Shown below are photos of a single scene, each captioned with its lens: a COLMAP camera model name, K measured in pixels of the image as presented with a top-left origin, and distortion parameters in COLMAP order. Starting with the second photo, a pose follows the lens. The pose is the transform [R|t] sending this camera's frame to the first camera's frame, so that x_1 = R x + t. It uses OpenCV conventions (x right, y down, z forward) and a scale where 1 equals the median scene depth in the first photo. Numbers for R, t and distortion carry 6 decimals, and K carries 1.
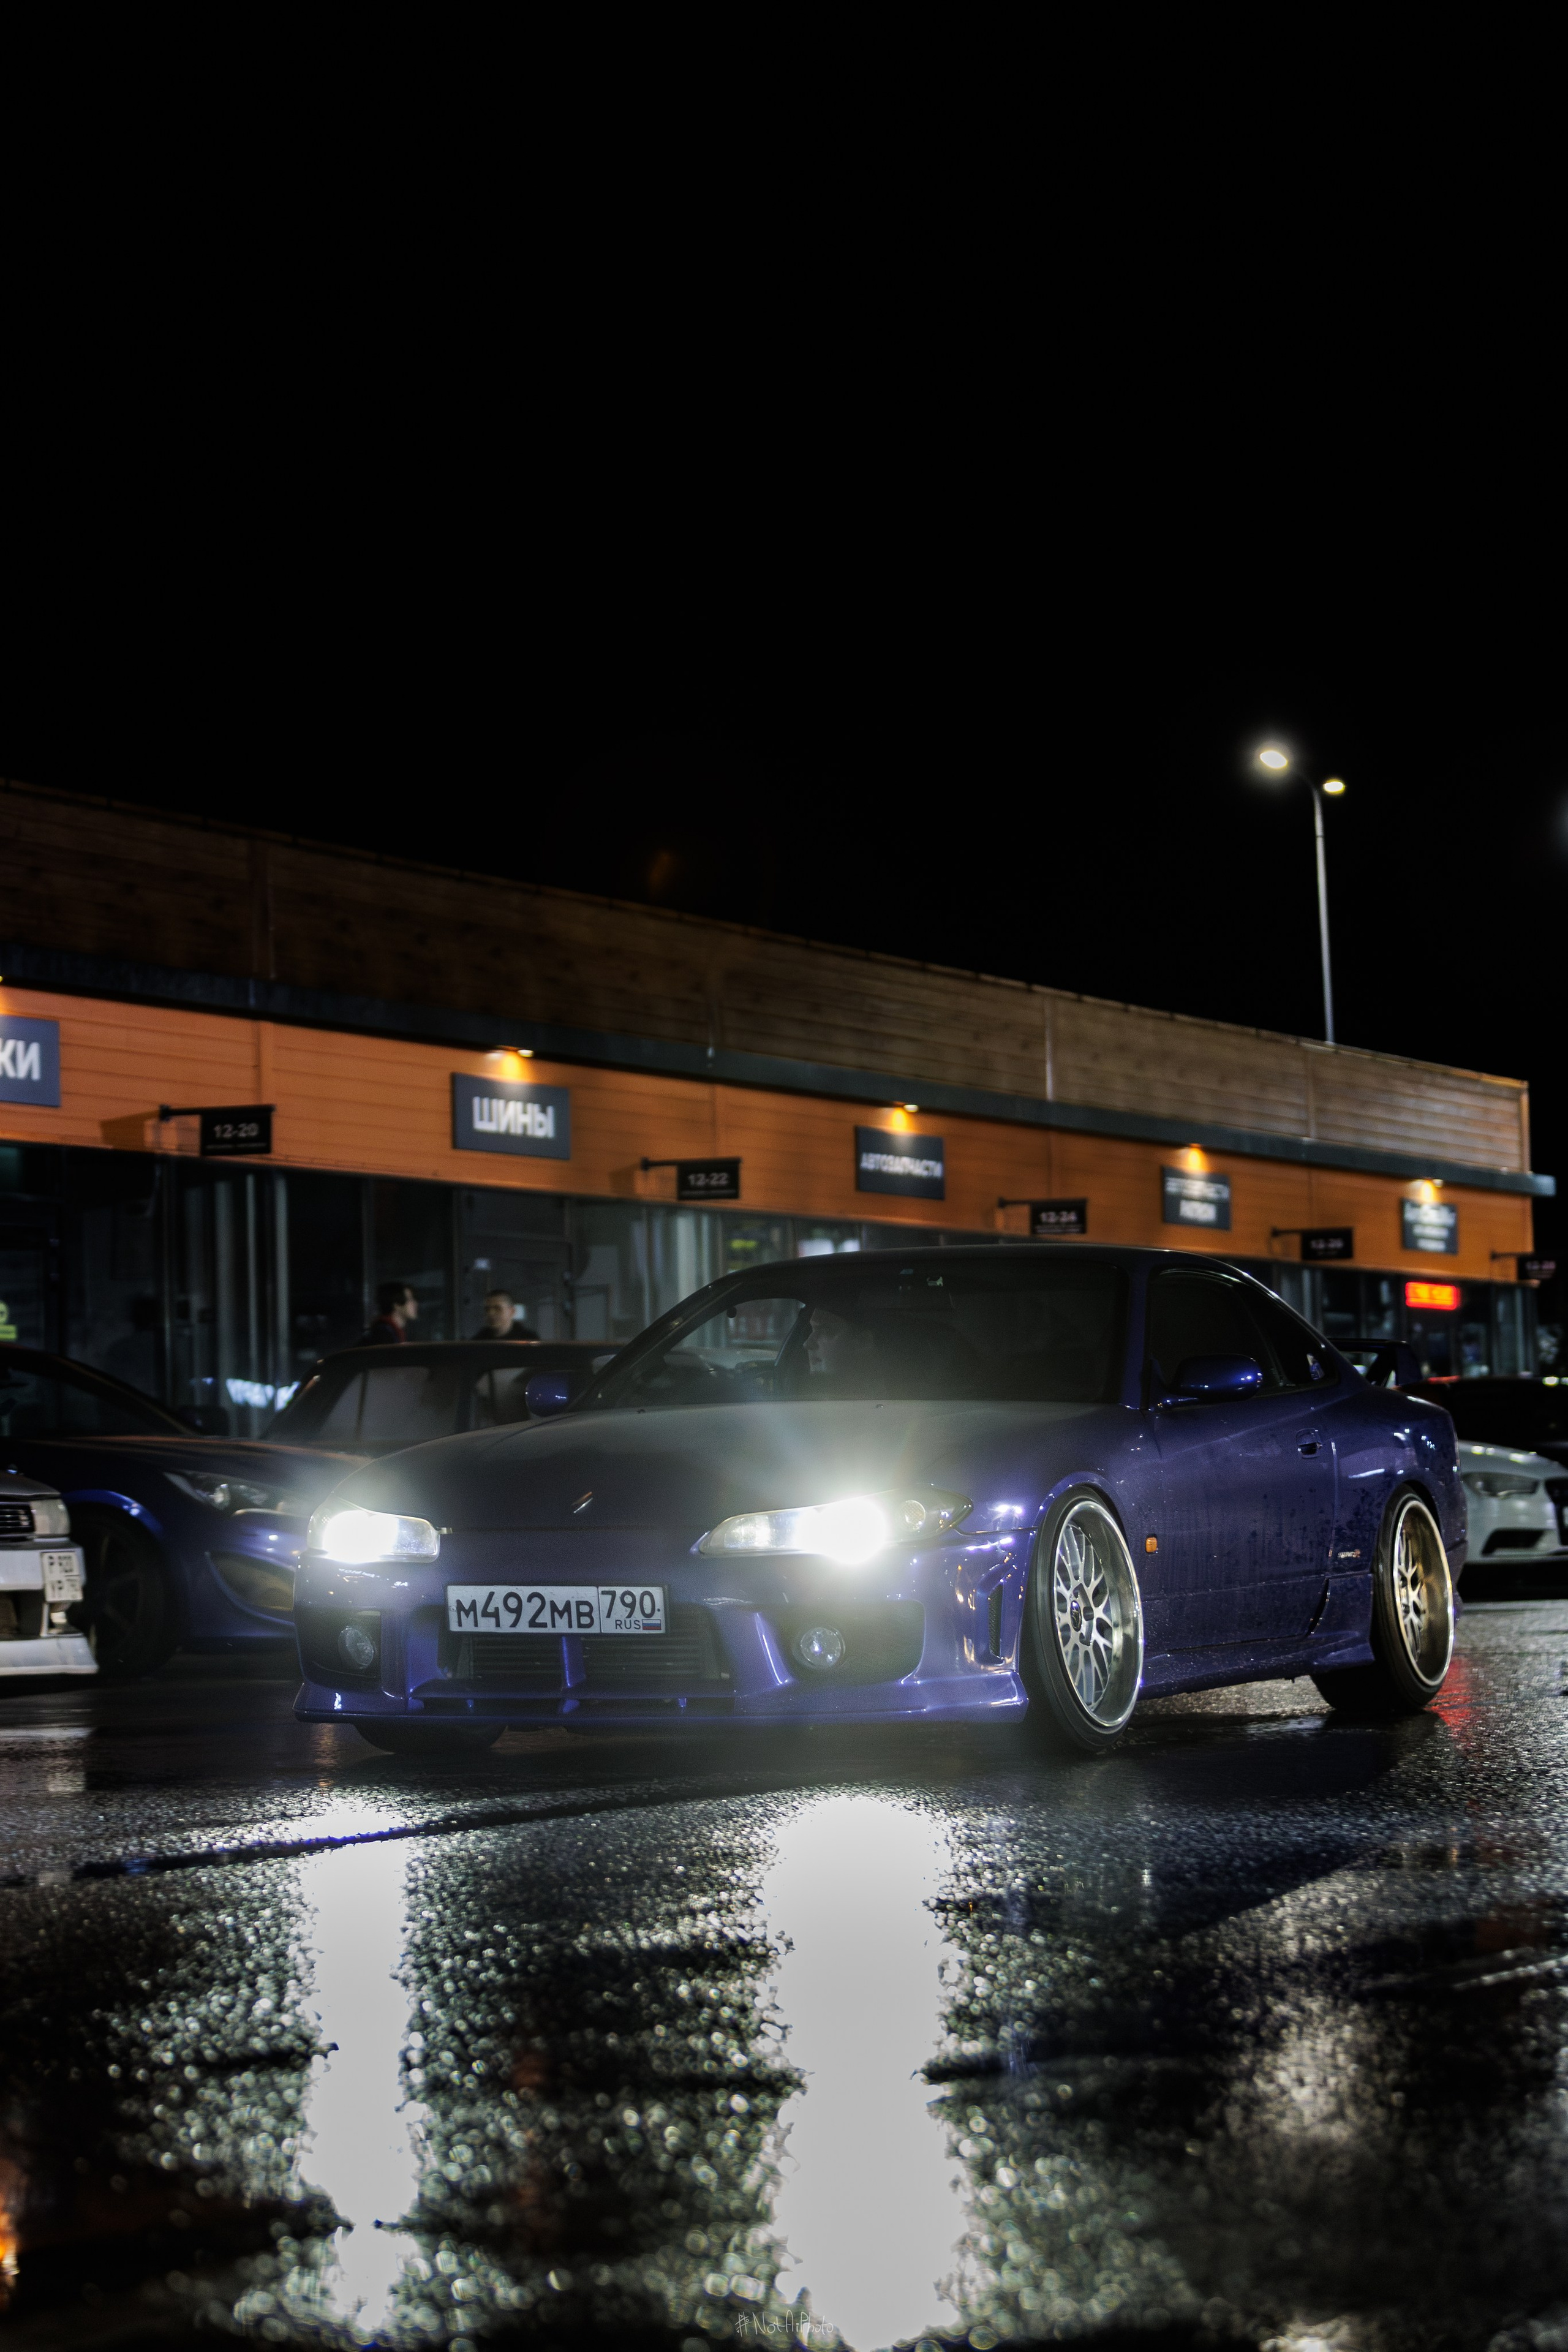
lens RADIAL K [[7890.6, 0, 783.8], [0, 7890.6, 1175.2], [0, 0, 1]] dist [-0.357635, 0.000000]
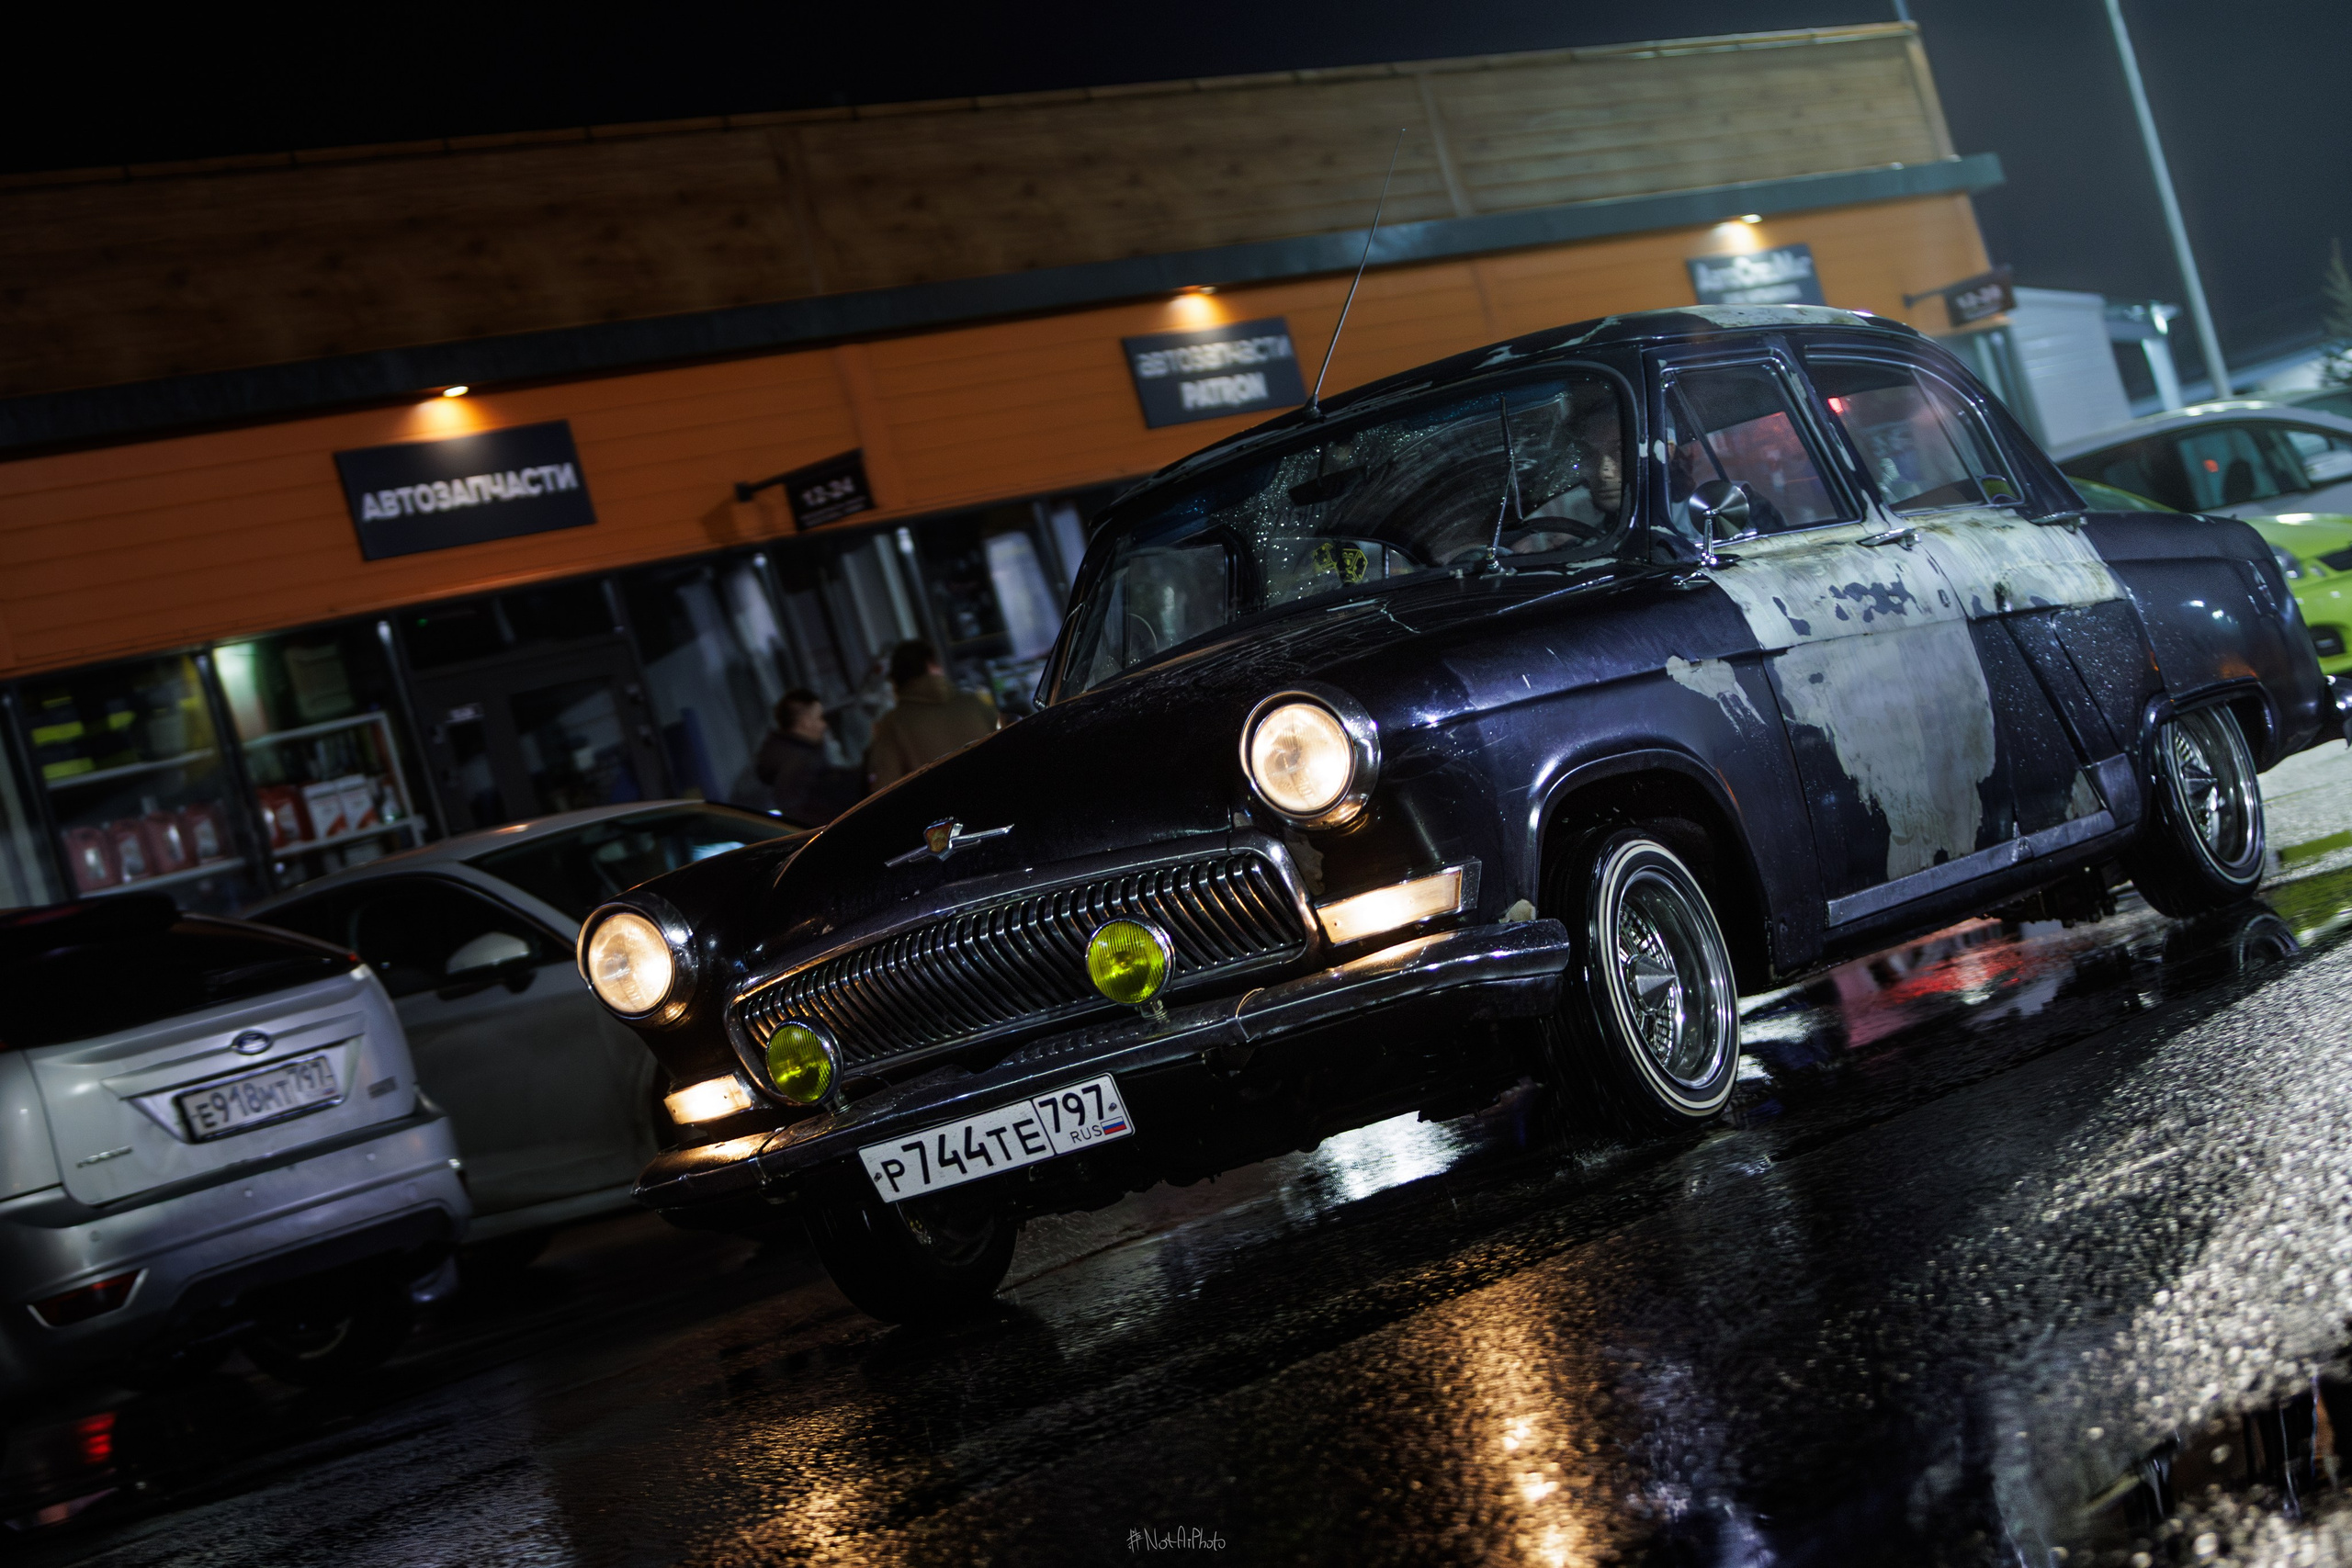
lens RADIAL K [[7889.8, 0, 1176.5], [0, 7889.8, 784.4], [0, 0, 1]] dist [-0.357635, 0.000000]
pose [[0.954203, -0.259588, -0.148694, 0.121994], [0.266780, 0.963281, 0.030306, 0.013349], [0.135367, -0.068587, 0.988419, 0.370188]]
